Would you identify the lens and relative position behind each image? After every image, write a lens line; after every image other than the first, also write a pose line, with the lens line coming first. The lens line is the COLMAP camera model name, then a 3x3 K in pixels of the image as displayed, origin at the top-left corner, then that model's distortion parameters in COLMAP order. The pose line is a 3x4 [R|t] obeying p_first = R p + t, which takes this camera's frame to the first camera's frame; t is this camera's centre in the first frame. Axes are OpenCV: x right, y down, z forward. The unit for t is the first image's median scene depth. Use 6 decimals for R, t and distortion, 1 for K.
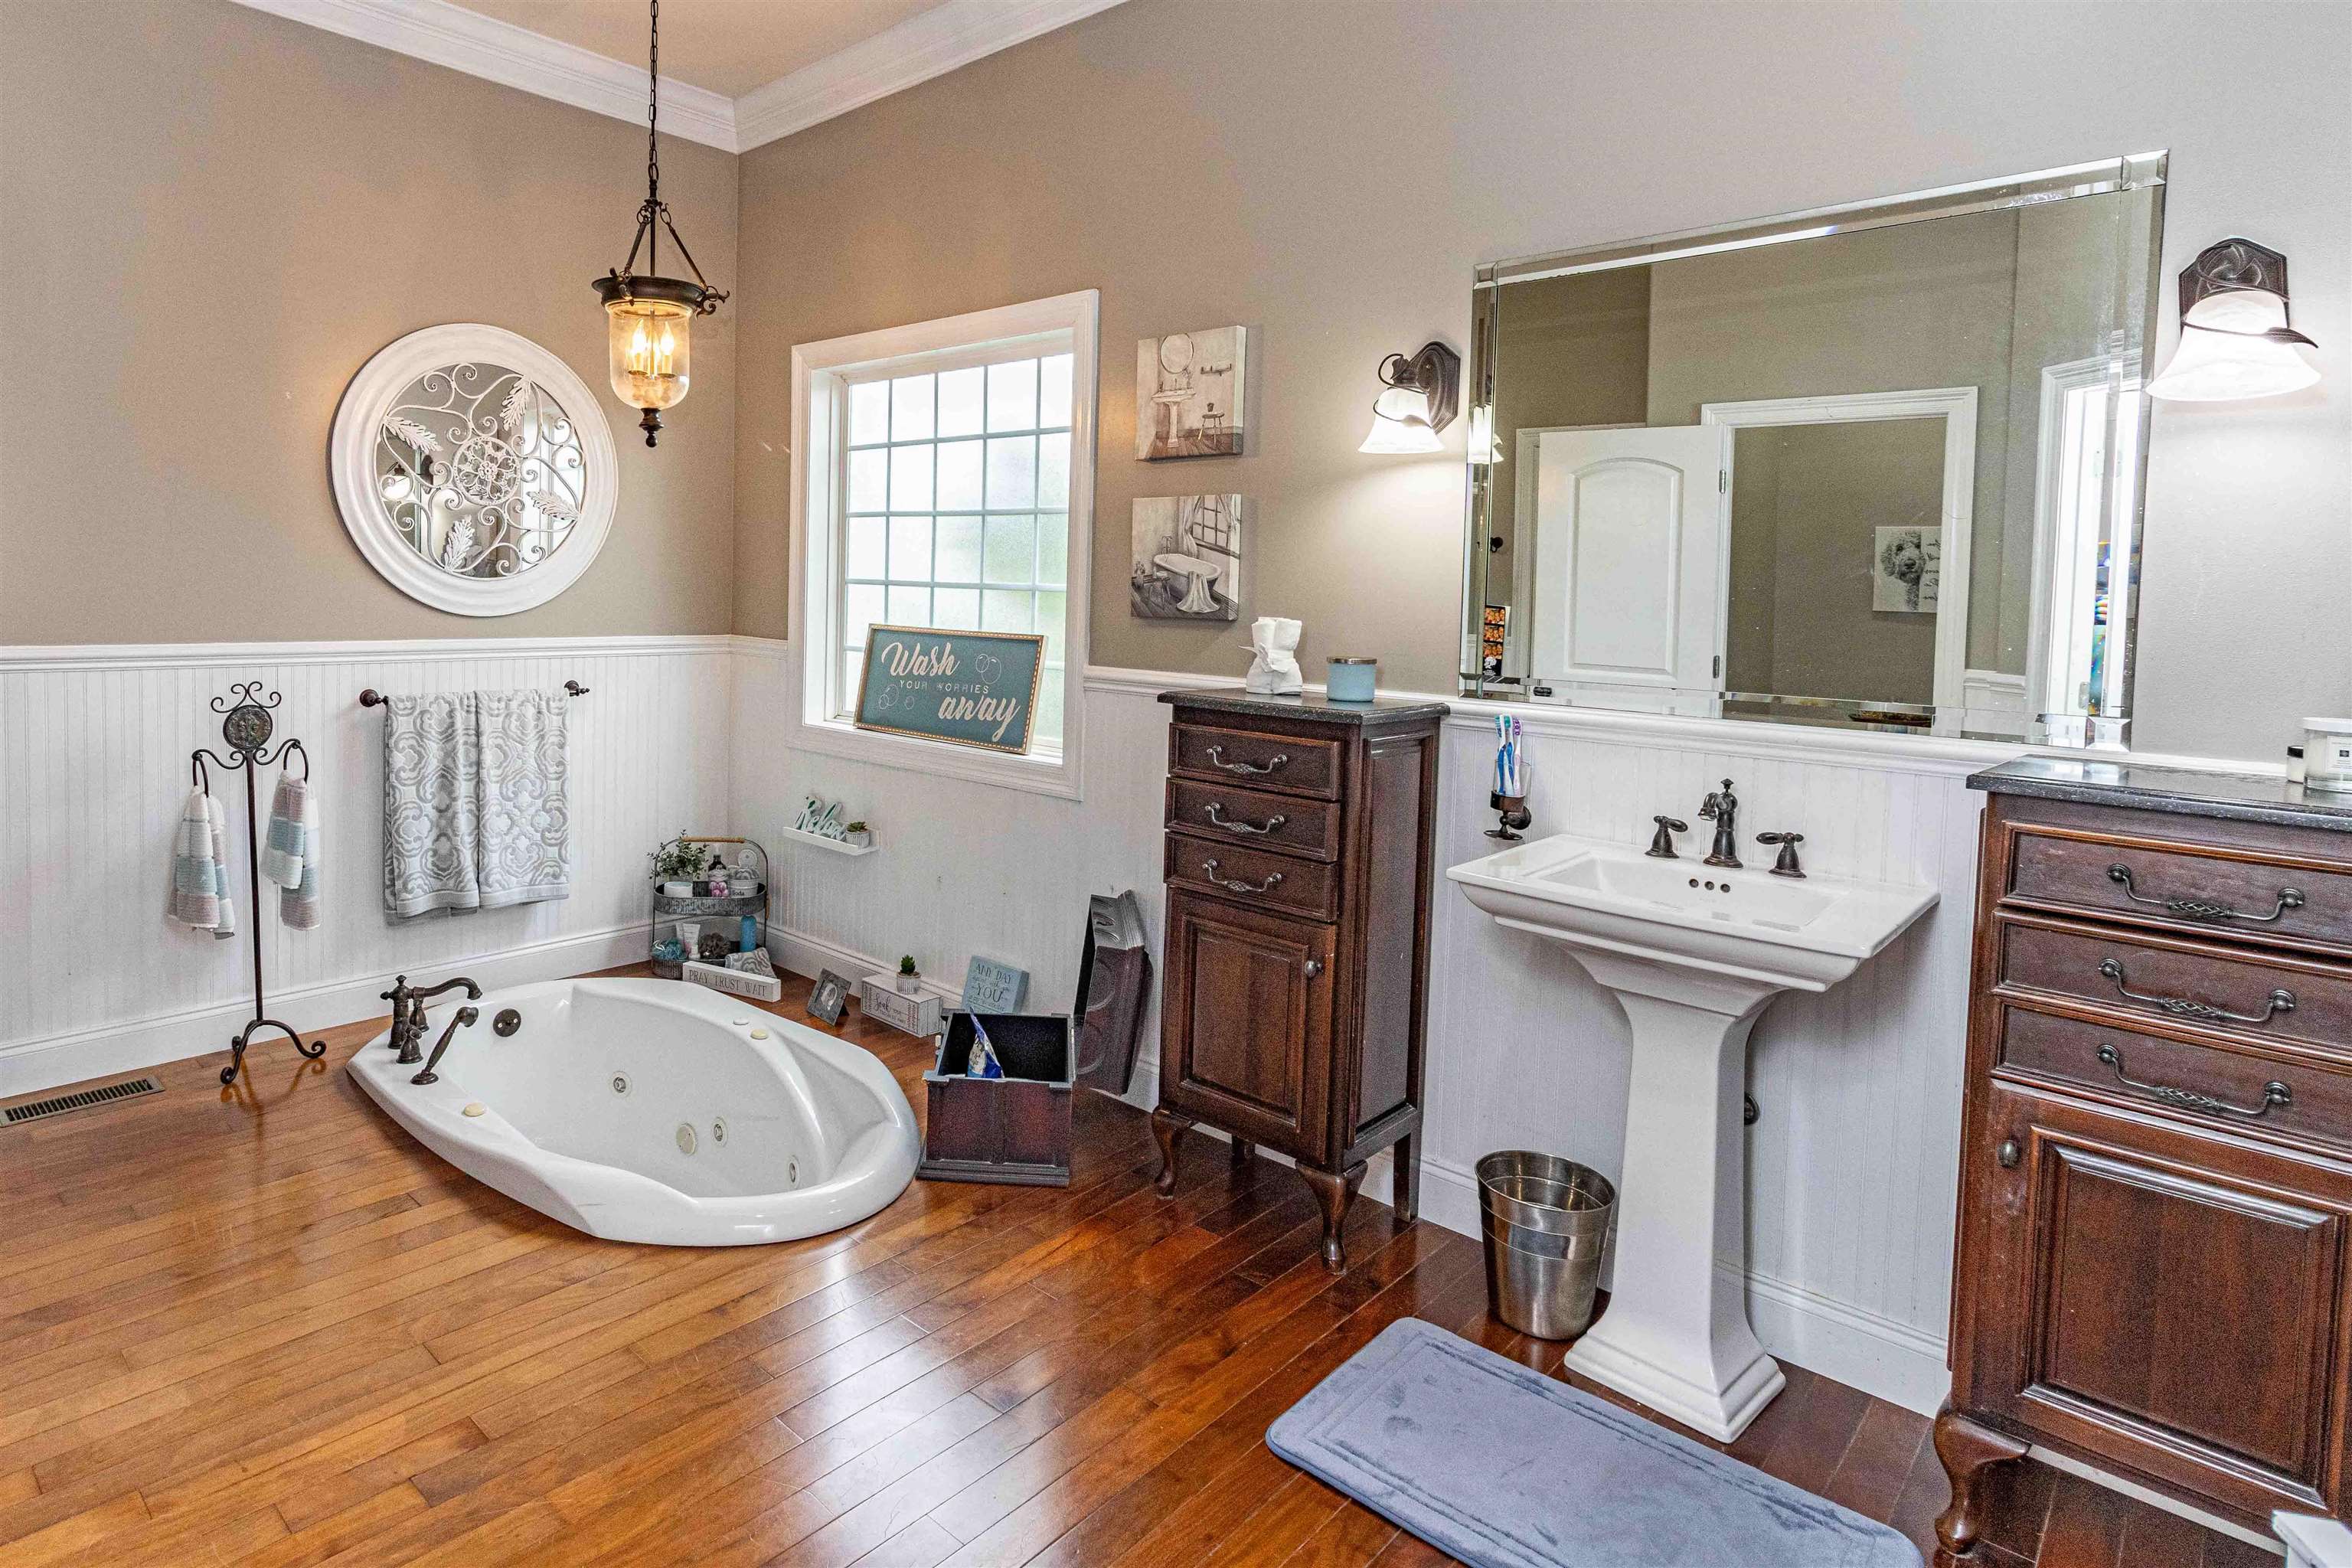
lens RADIAL K [[1273.0, 0, 1014.0], [0, 1273.0, 642.8], [0, 0, 1]] dist [0.002776, -0.000143]
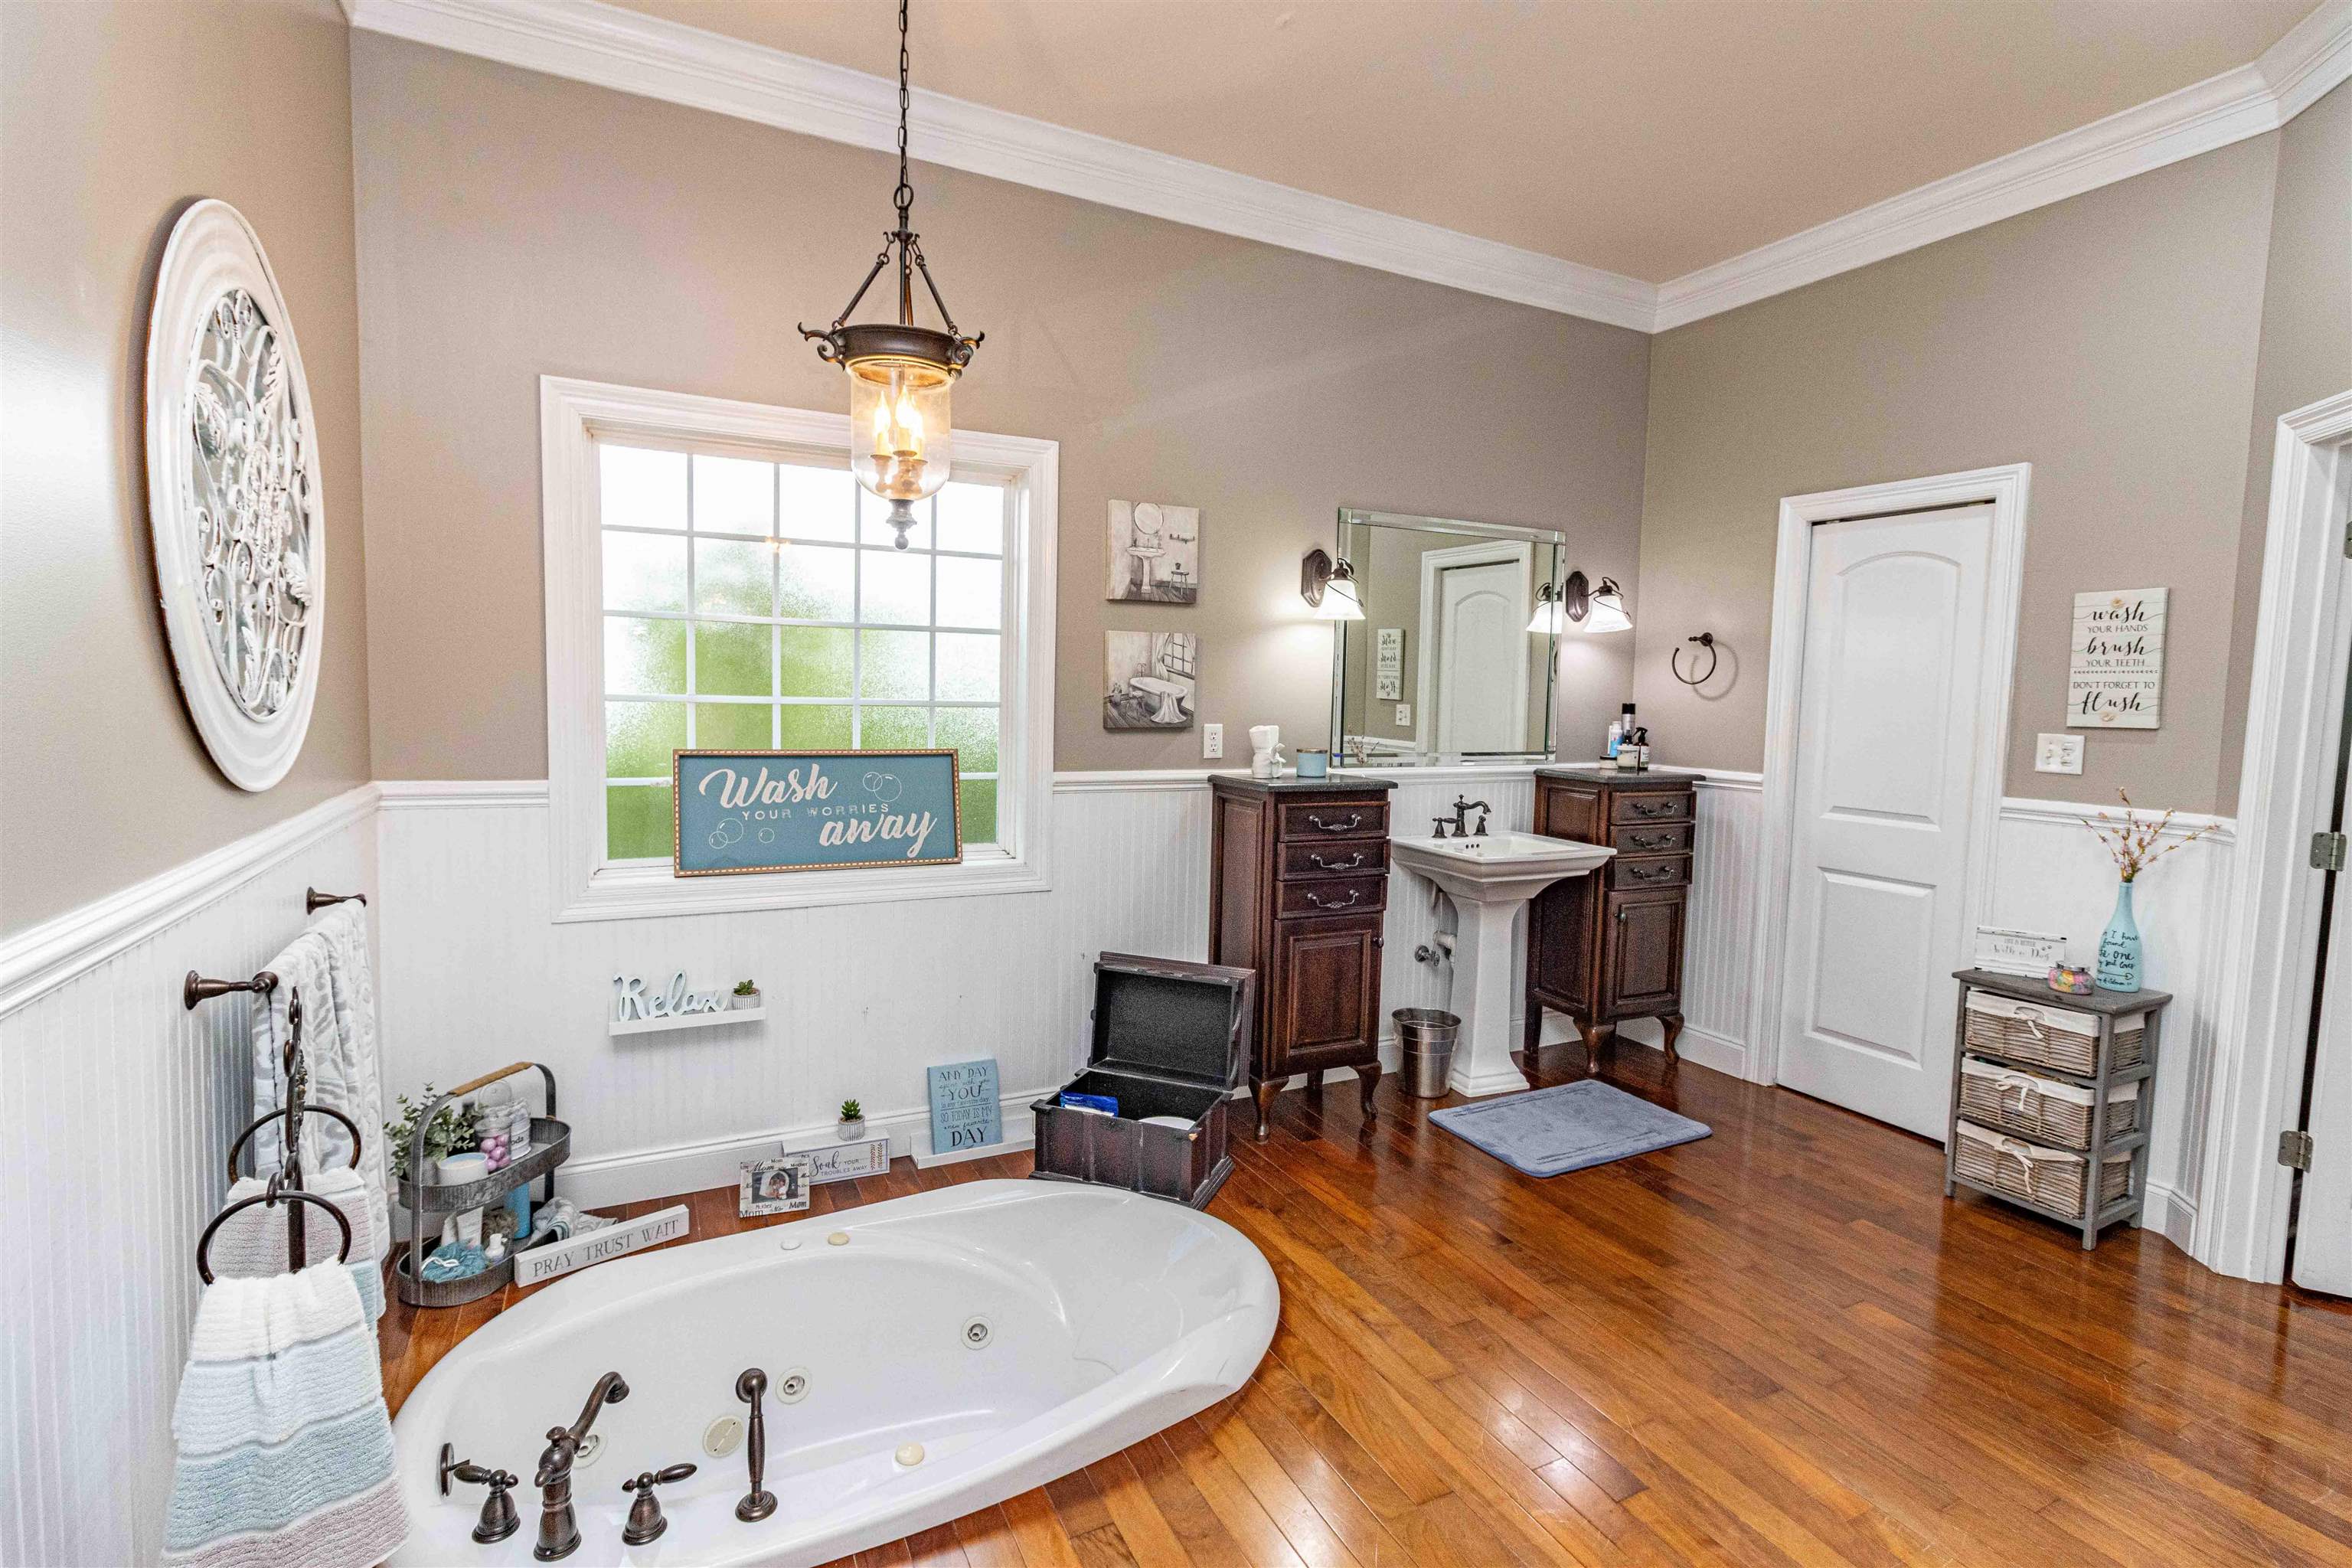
lens RADIAL K [[1078.1, 0, 1160.8], [0, 1078.1, 766.8], [0, 0, 1]] dist [0.002333, 0.001005]
pose [[0.327456, -0.088758, 0.940688, -0.755901], [0.028444, 0.996053, 0.084081, -0.060718], [-0.944438, -0.000776, 0.328688, 0.540157]]
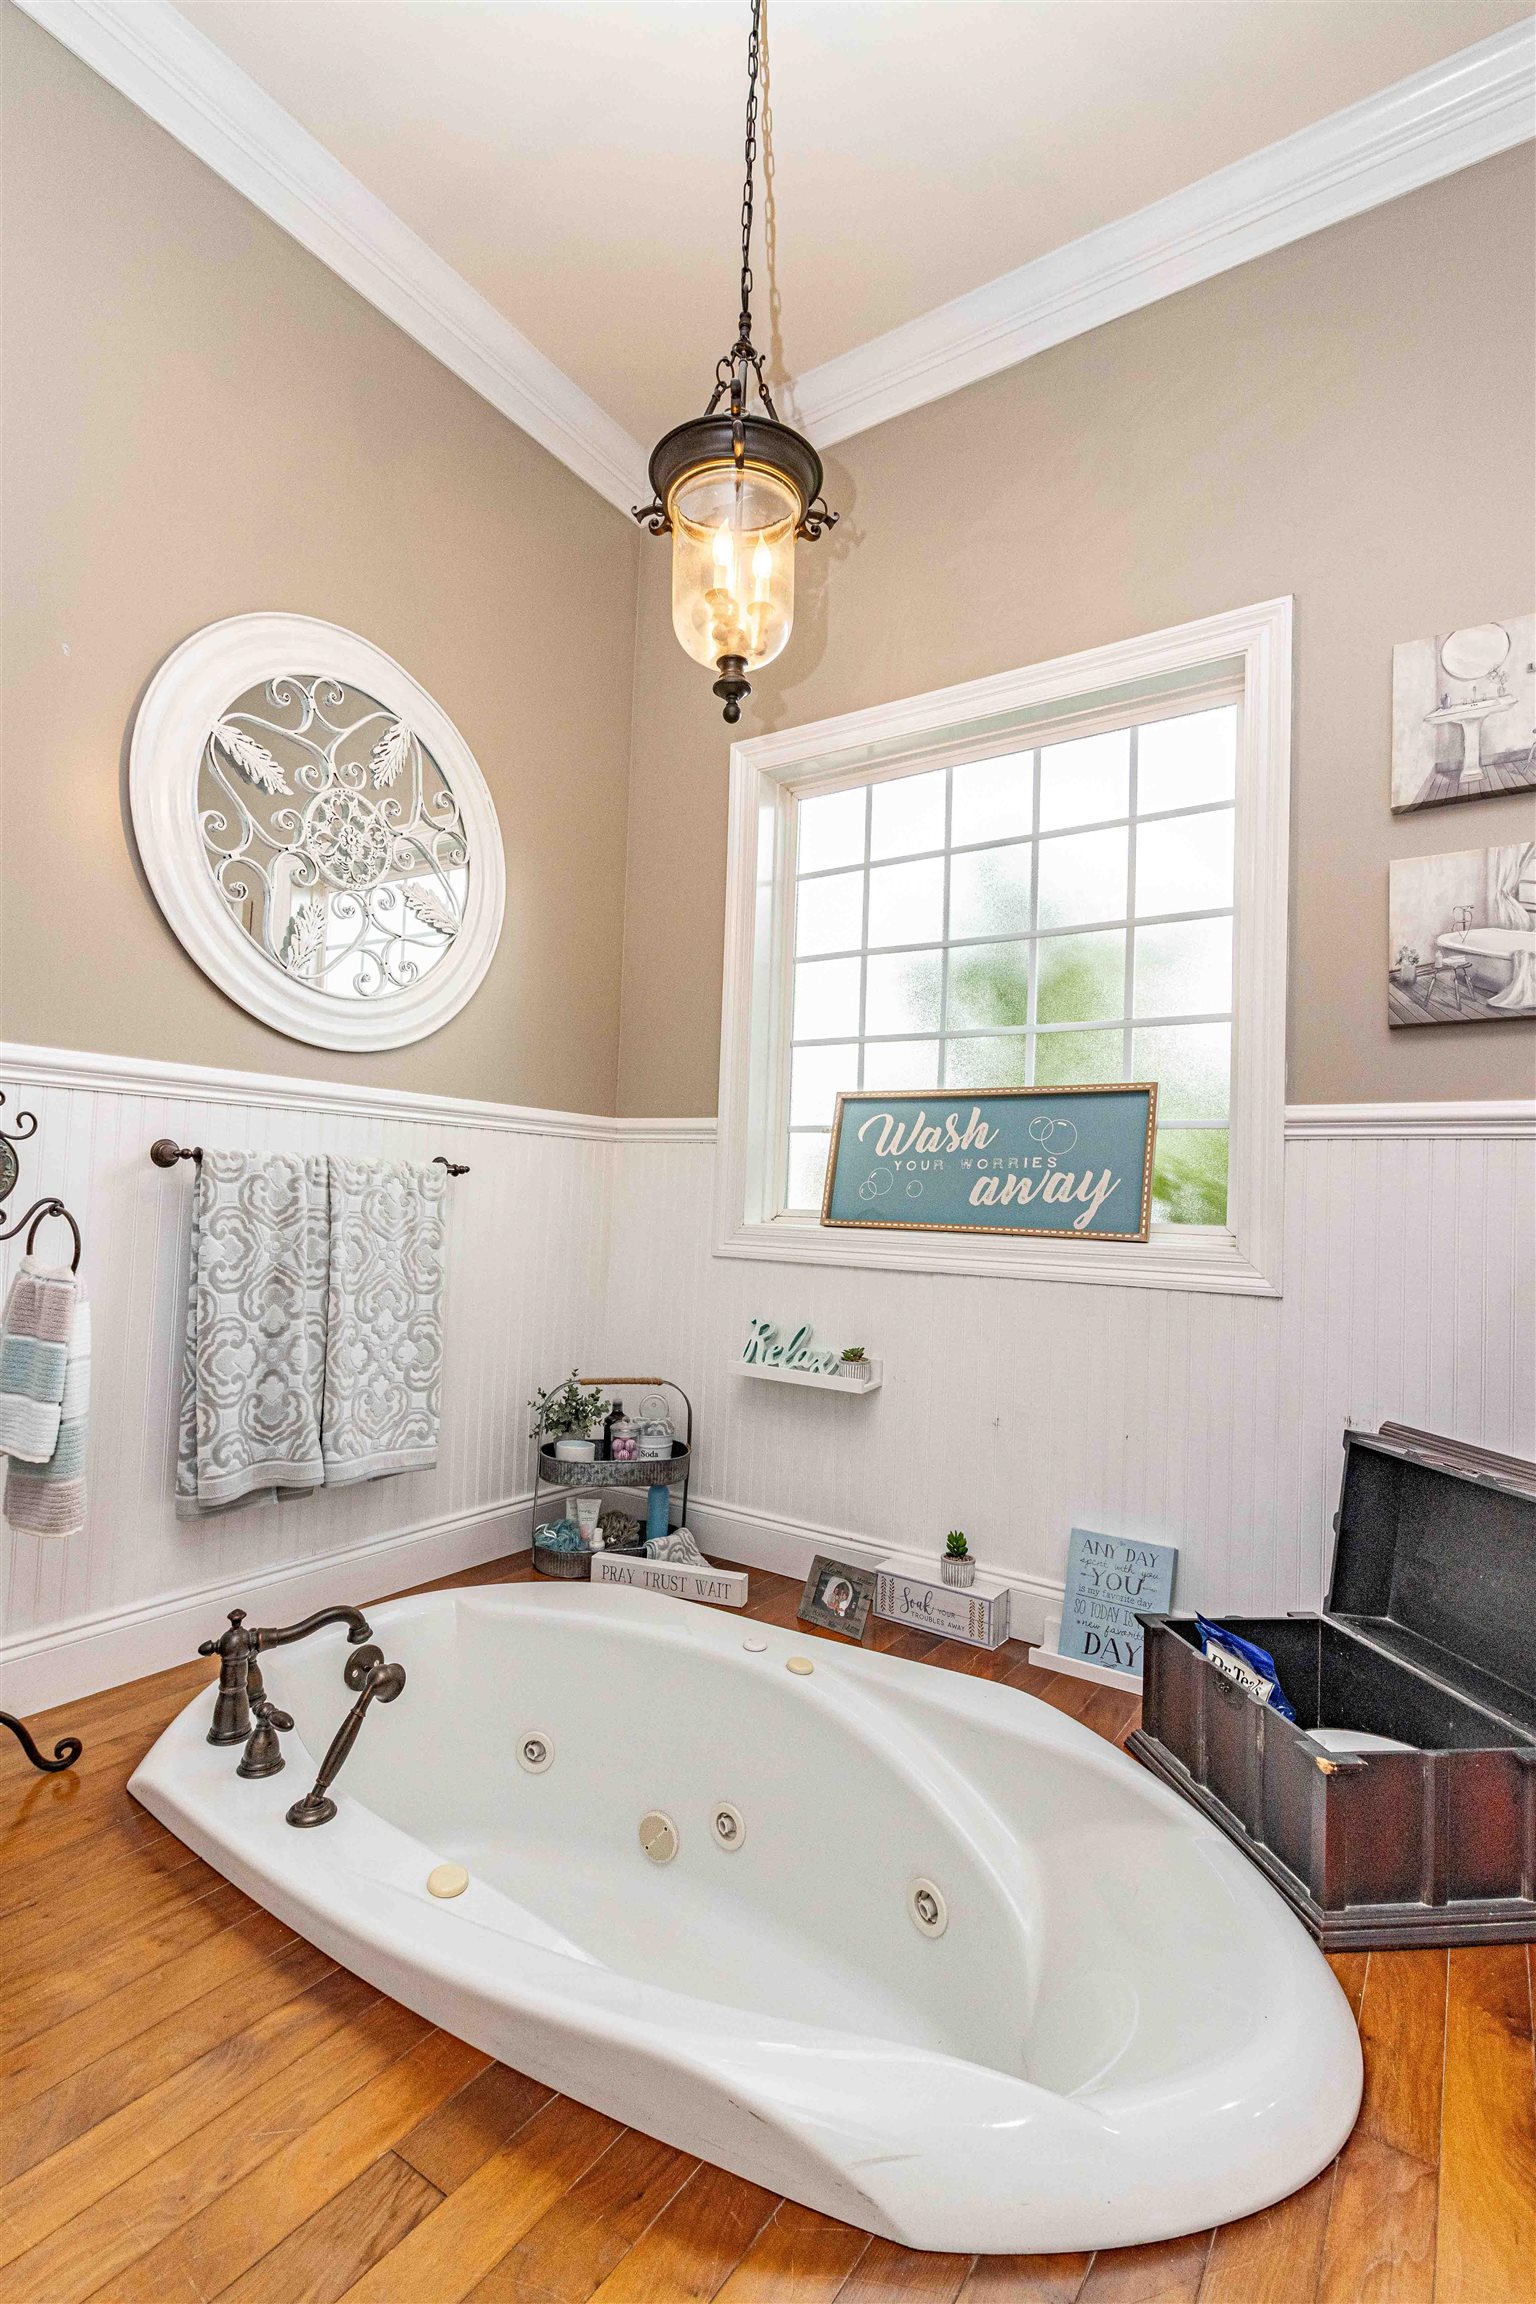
lens RADIAL K [[1056.1, 0, 762.9], [0, 1056.1, 1162.5], [0, 0, 1]] dist [0.002333, 0.001005]
pose [[0.983439, 0.016357, 0.180498, -0.310331], [-0.001893, 0.996791, -0.080020, 0.089513], [-0.181228, 0.078353, 0.980315, 0.435133]]
